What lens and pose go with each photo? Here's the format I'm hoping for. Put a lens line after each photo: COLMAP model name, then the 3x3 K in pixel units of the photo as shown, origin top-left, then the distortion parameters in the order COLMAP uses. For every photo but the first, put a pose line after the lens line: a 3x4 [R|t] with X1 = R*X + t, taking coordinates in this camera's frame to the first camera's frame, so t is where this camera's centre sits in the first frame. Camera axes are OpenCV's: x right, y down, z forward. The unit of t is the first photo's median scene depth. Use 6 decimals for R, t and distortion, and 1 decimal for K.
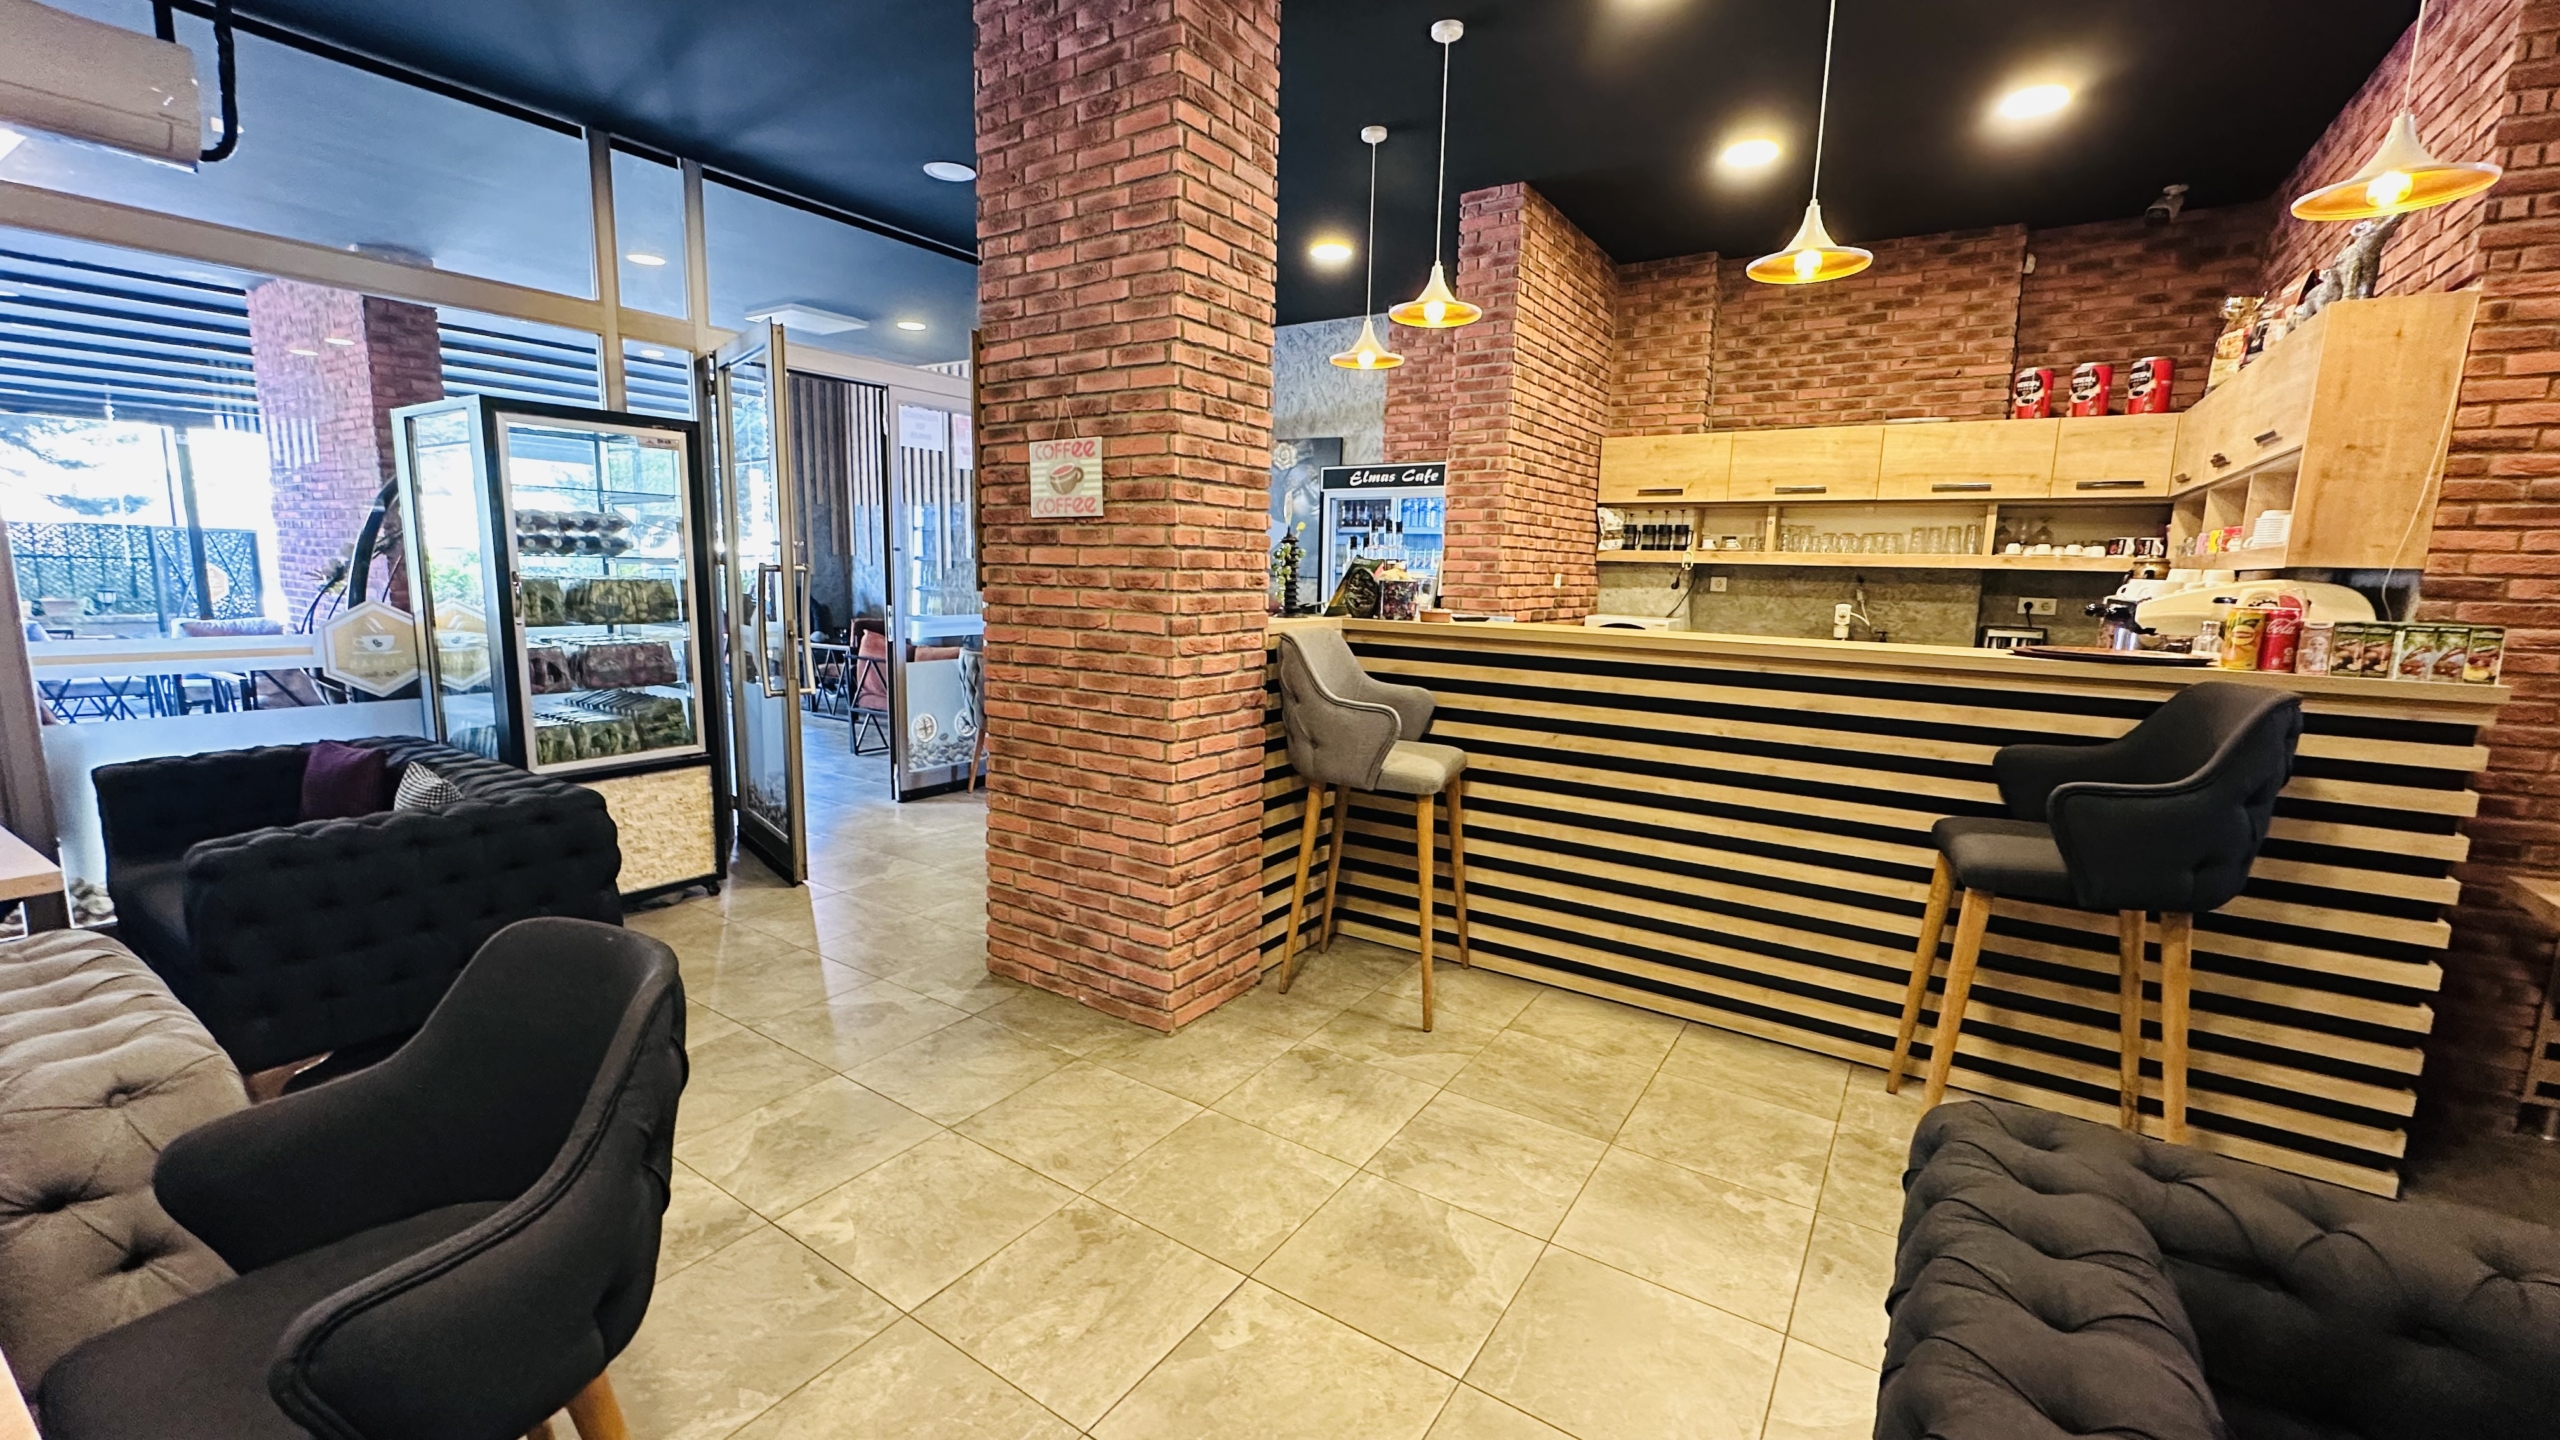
lens RADIAL K [[1020.0, 0, 1276.9], [0, 1020.0, 716.1], [0, 0, 1]] dist [-0.002802, 0.001515]
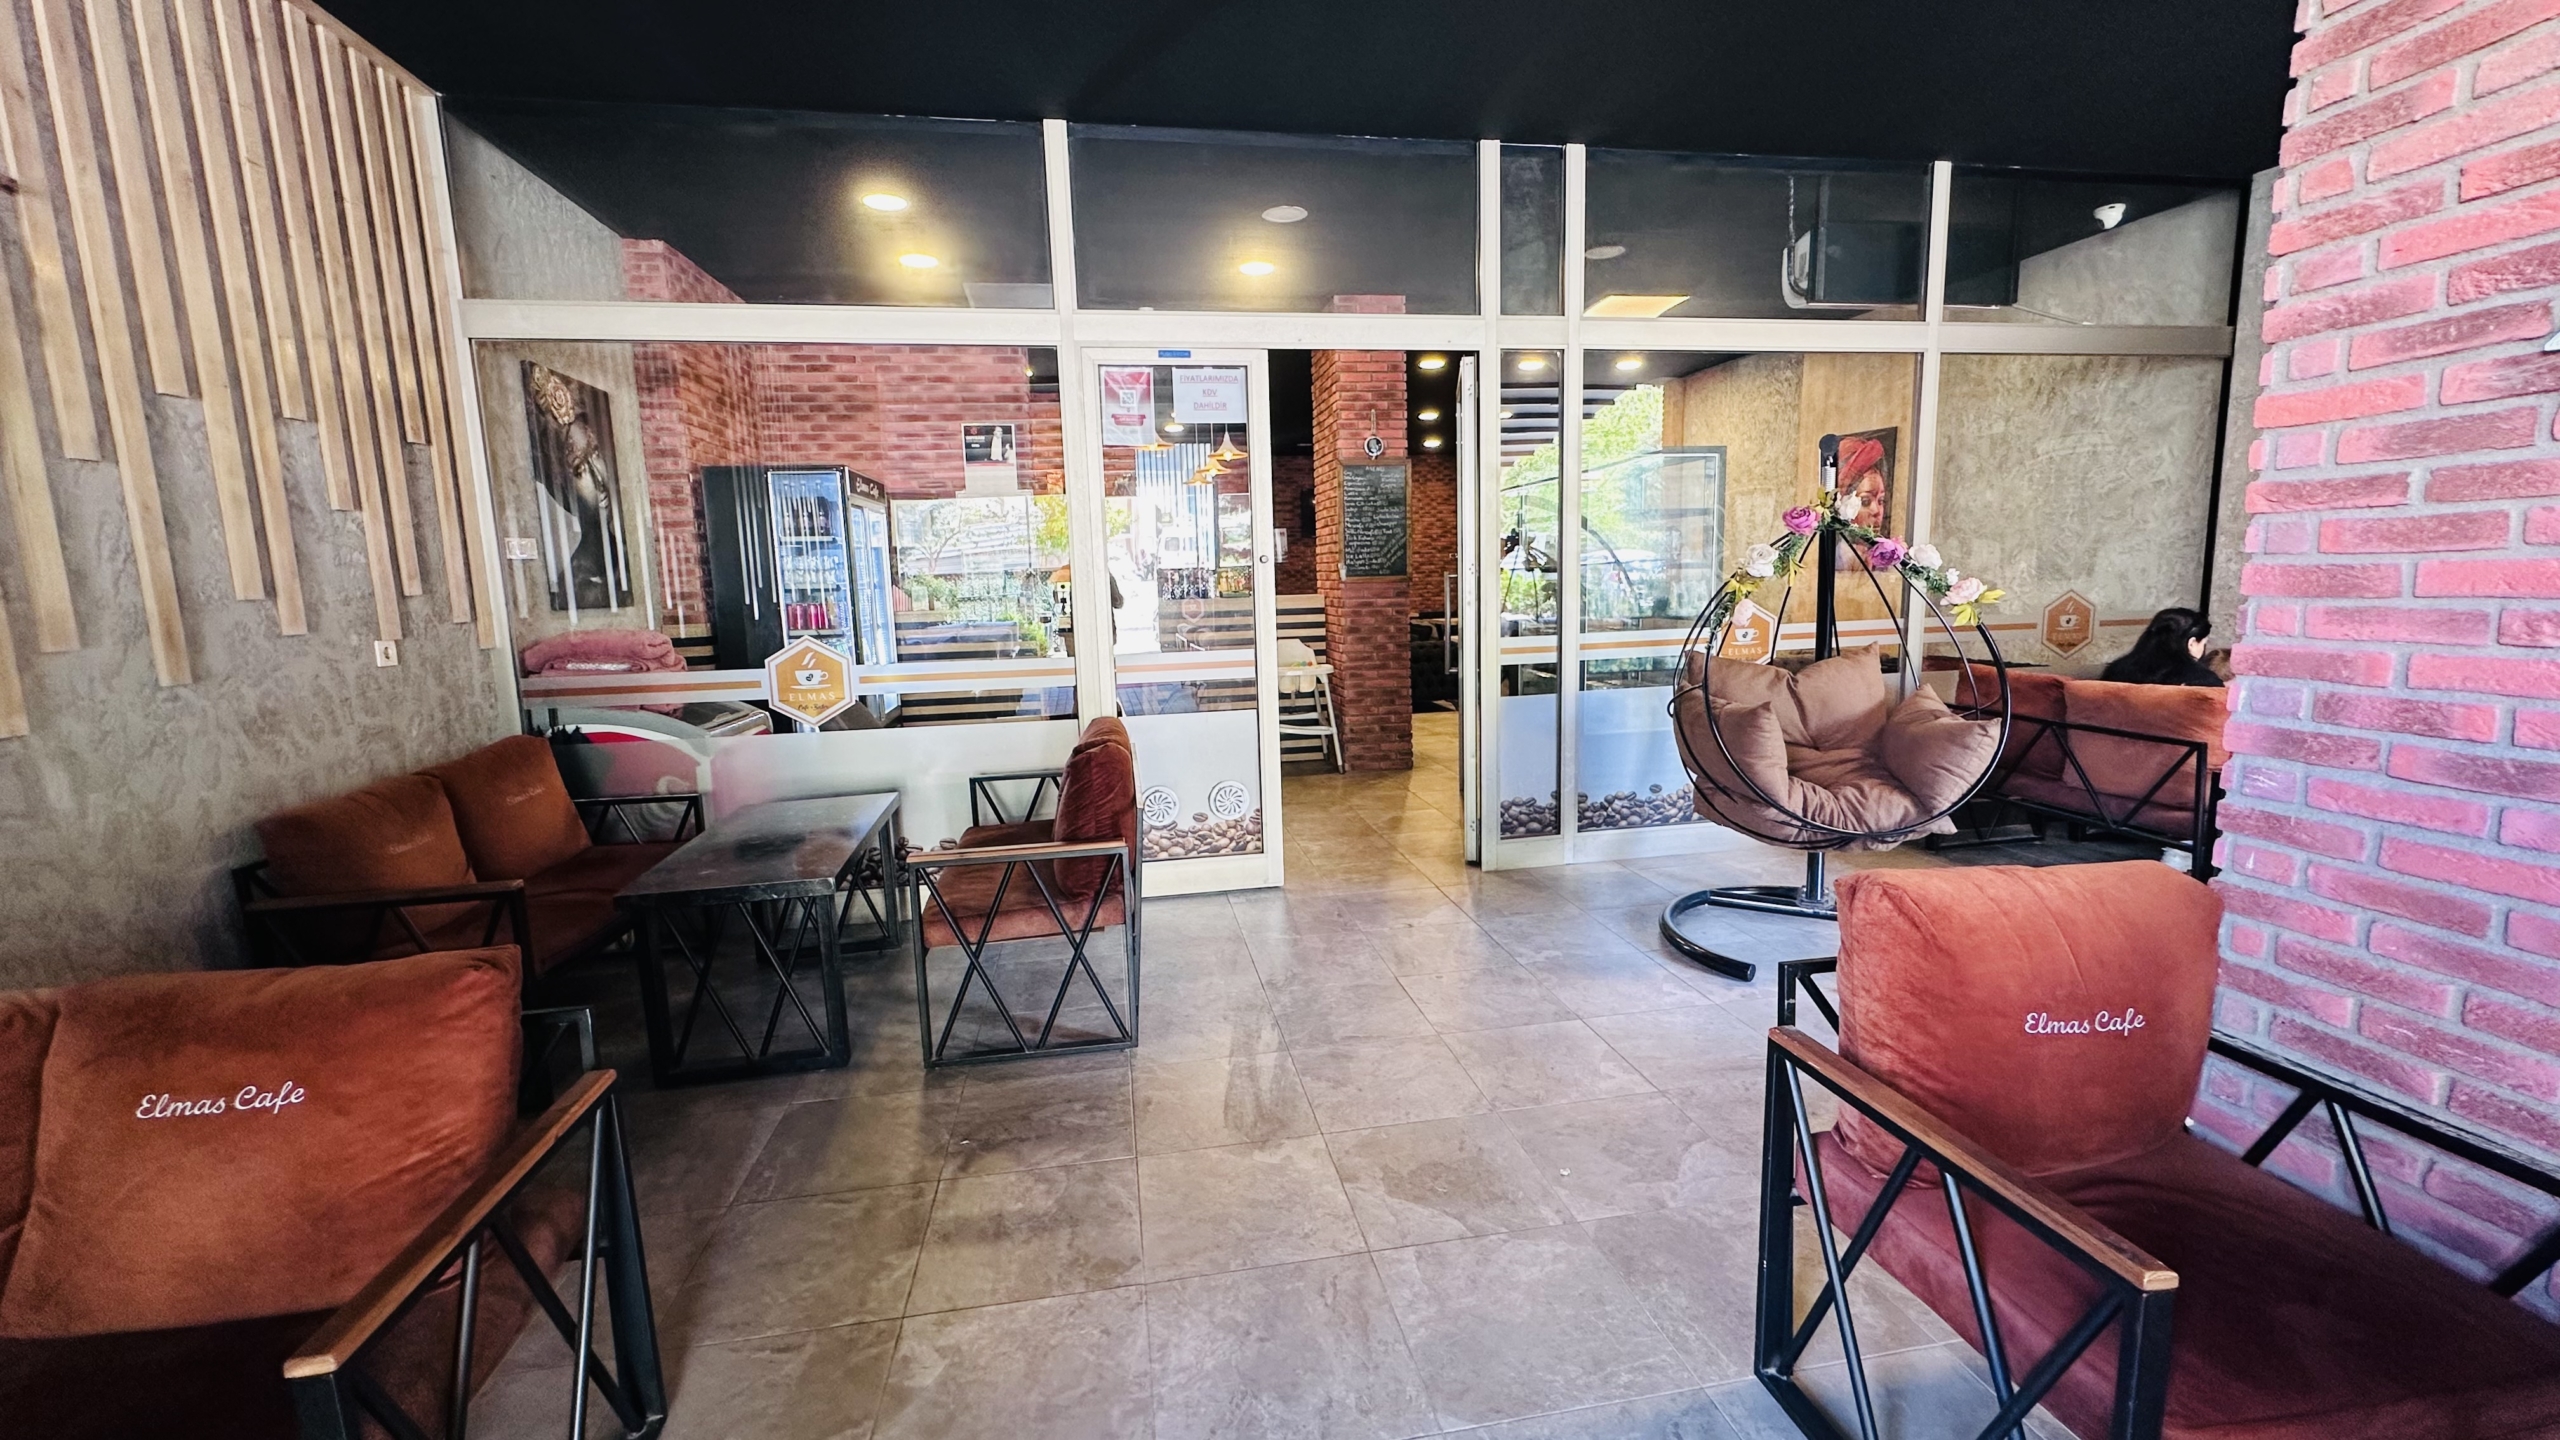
lens RADIAL K [[1020.0, 0, 1278.0], [0, 1020.0, 715.6], [0, 0, 1]] dist [-0.002802, 0.001515]
pose [[-0.692064, -0.103200, 0.714421, -1.545612], [0.119285, 0.959769, 0.254193, -0.401589], [-0.711912, 0.261138, -0.651911, 2.500406]]
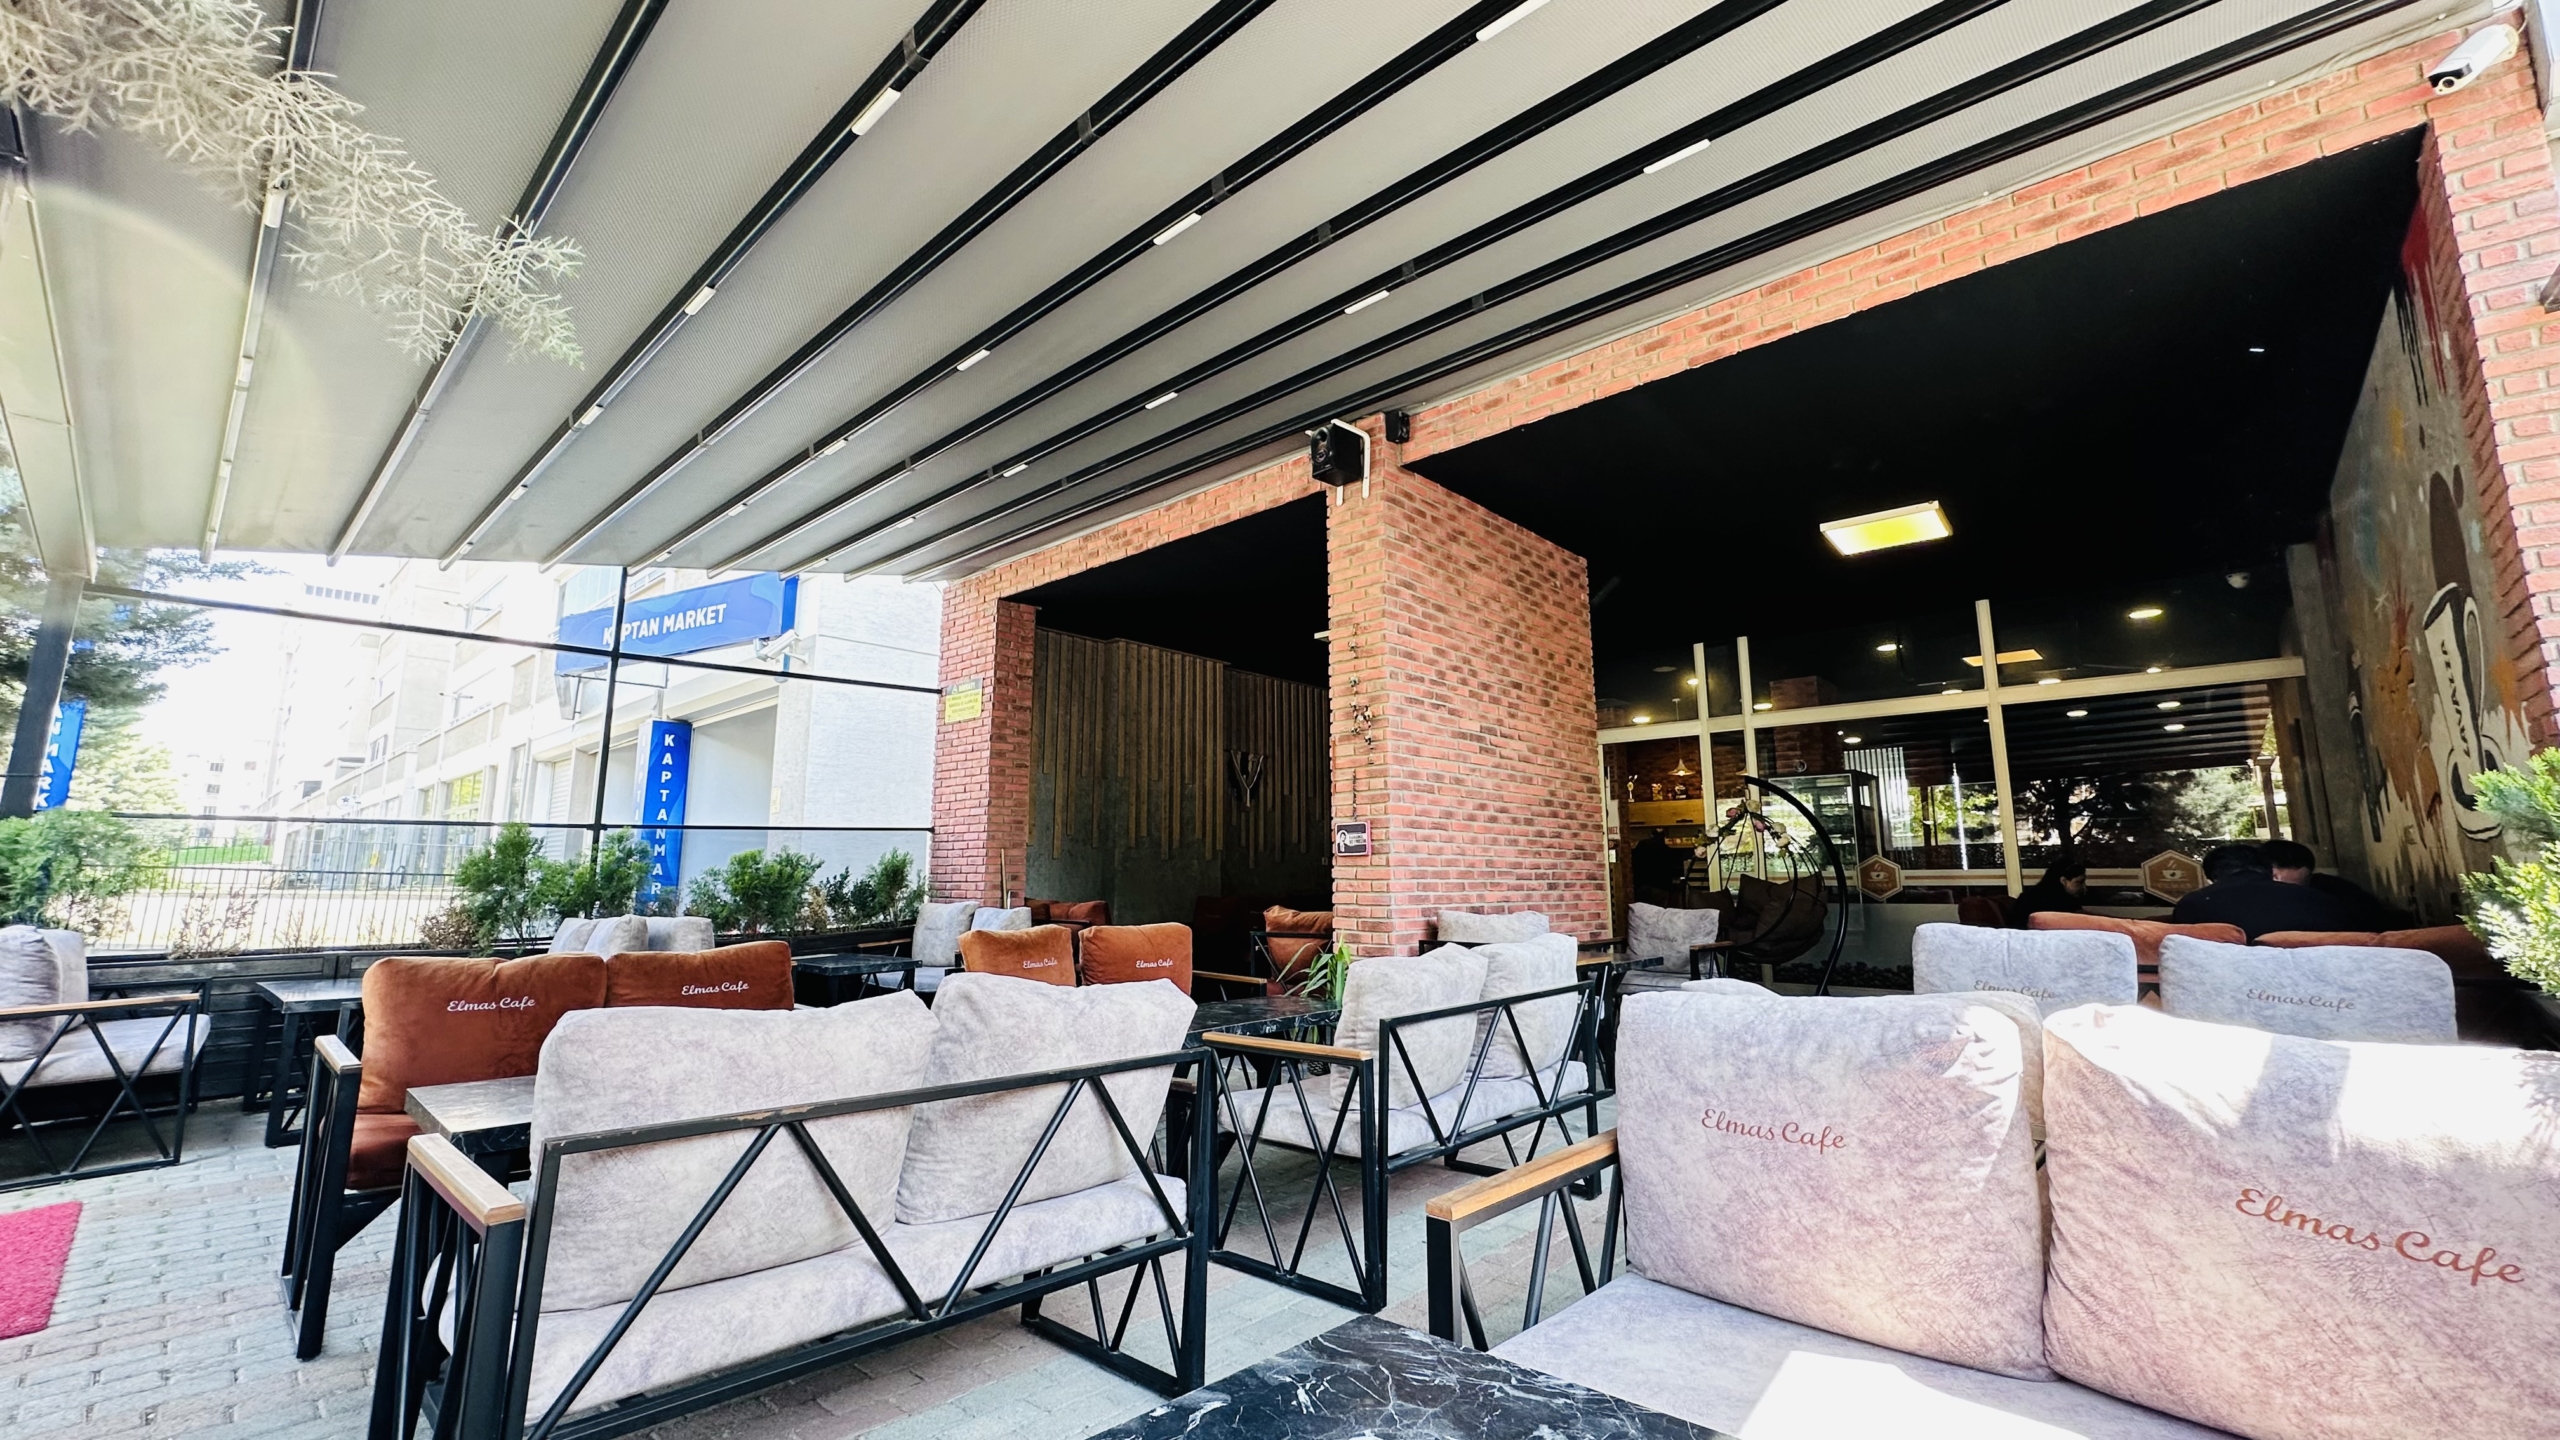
lens RADIAL K [[1020.0, 0, 1274.2], [0, 1020.0, 710.0], [0, 0, 1]] dist [-0.002802, 0.001515]
pose [[0.151033, 0.138870, 0.978726, -3.564165], [0.150608, 0.975292, -0.161624, -0.284377], [-0.976988, 0.171814, 0.126386, 2.124317]]
